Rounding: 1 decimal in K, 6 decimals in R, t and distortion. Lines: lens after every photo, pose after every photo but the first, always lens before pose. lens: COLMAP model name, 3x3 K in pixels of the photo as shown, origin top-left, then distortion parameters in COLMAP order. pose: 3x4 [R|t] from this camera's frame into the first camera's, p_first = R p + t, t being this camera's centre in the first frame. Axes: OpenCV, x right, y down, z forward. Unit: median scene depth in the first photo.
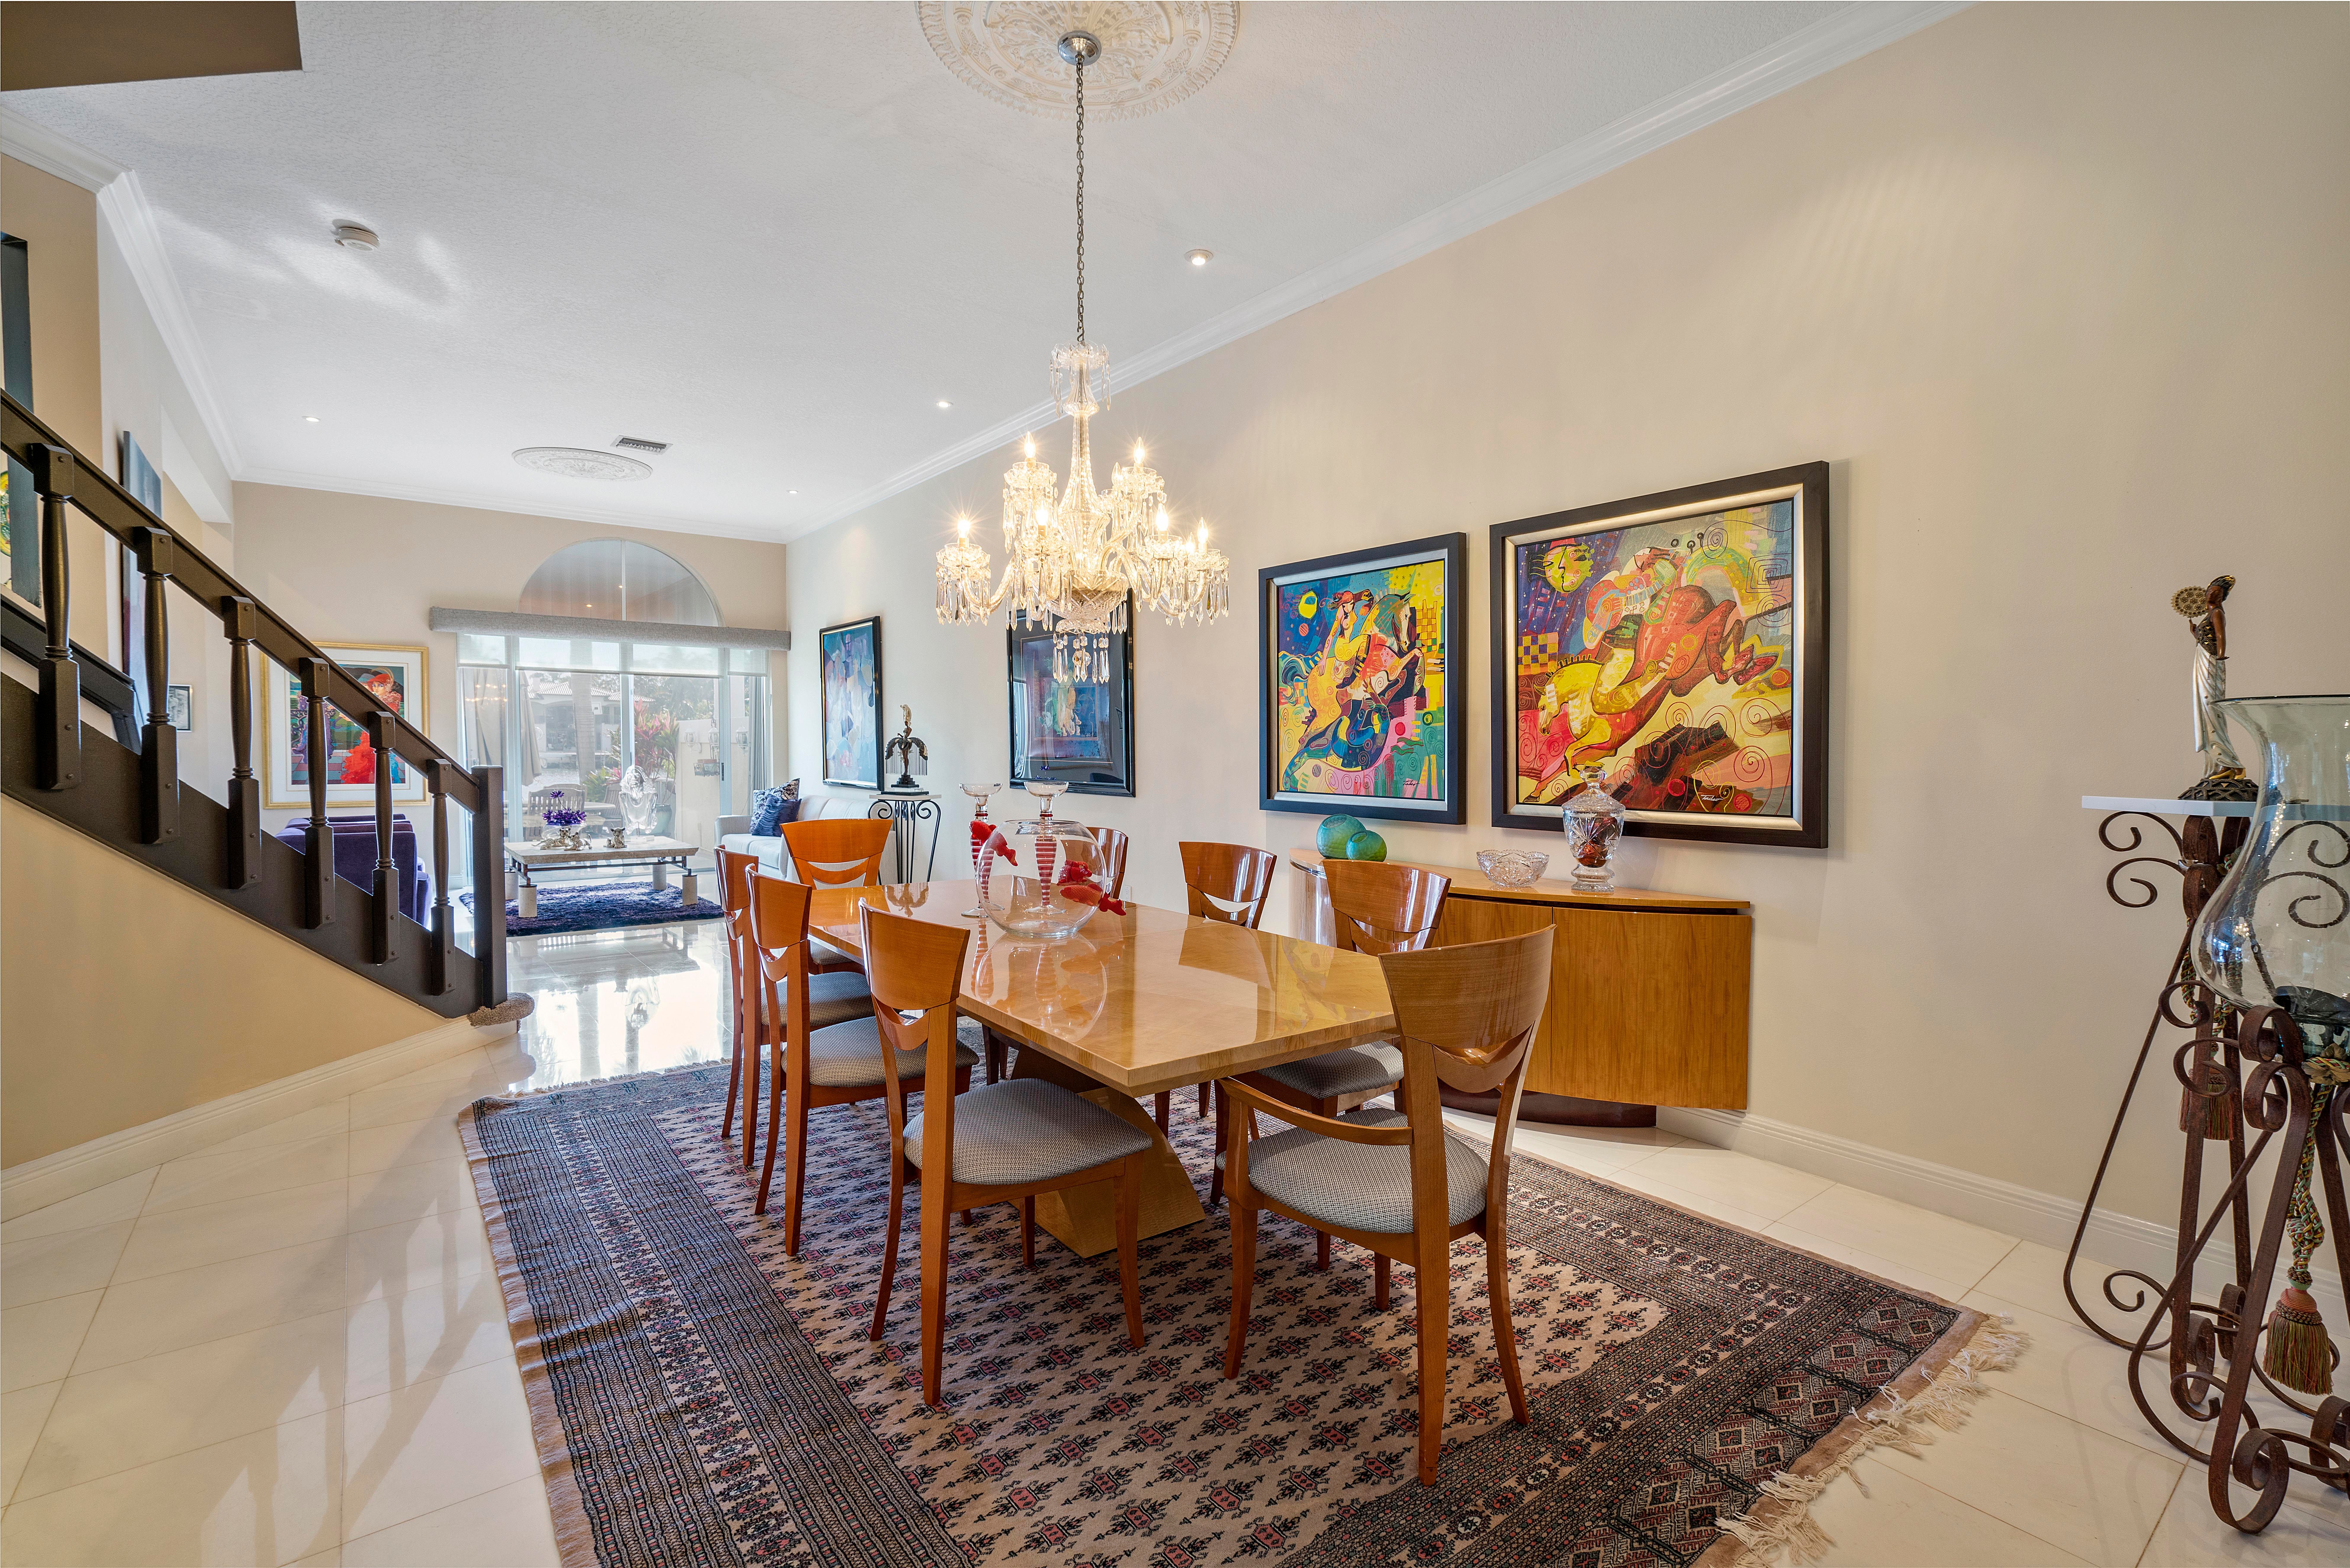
lens RADIAL K [[1075.6, 0, 1170.5], [0, 1075.6, 793.5], [0, 0, 1]] dist [-0.010347, 0.003983]
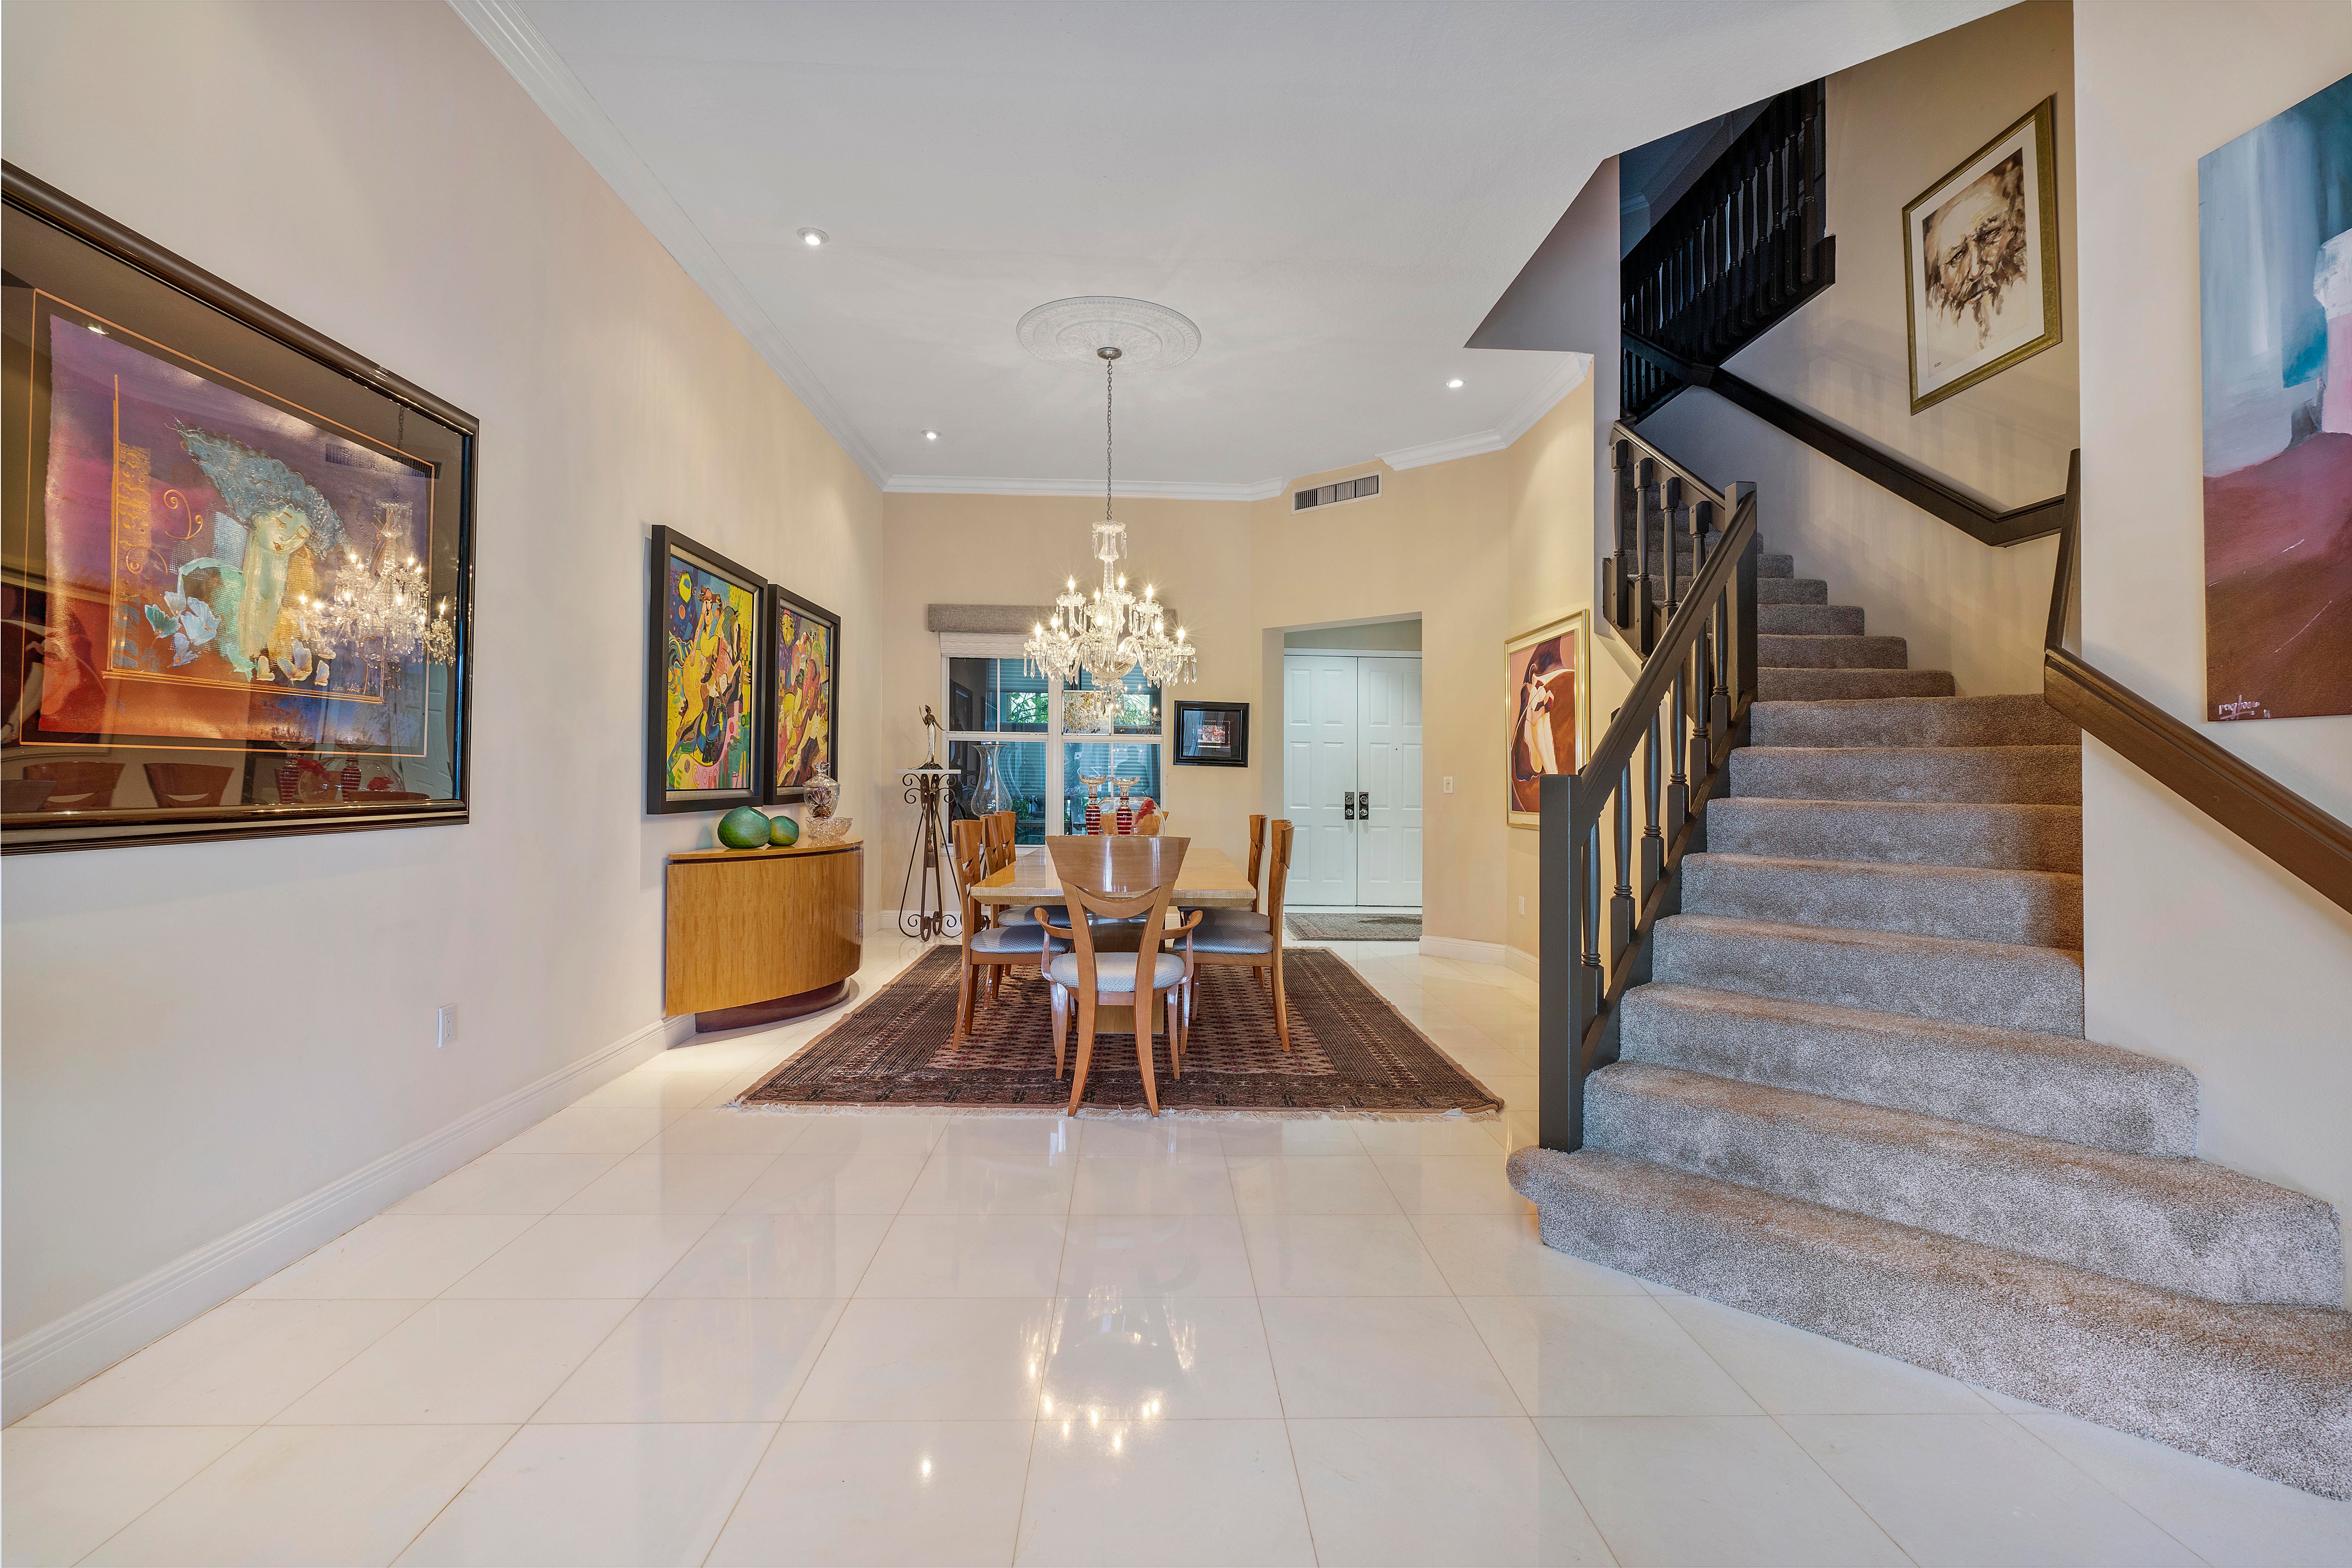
lens RADIAL K [[1076.5, 0, 1175.0], [0, 1076.5, 774.5], [0, 0, 1]] dist [-0.010347, 0.003983]
pose [[-0.807982, -0.009765, 0.589126, -0.800382], [0.015196, 0.999185, 0.037403, -0.044699], [-0.589011, 0.039173, -0.807175, 1.584359]]
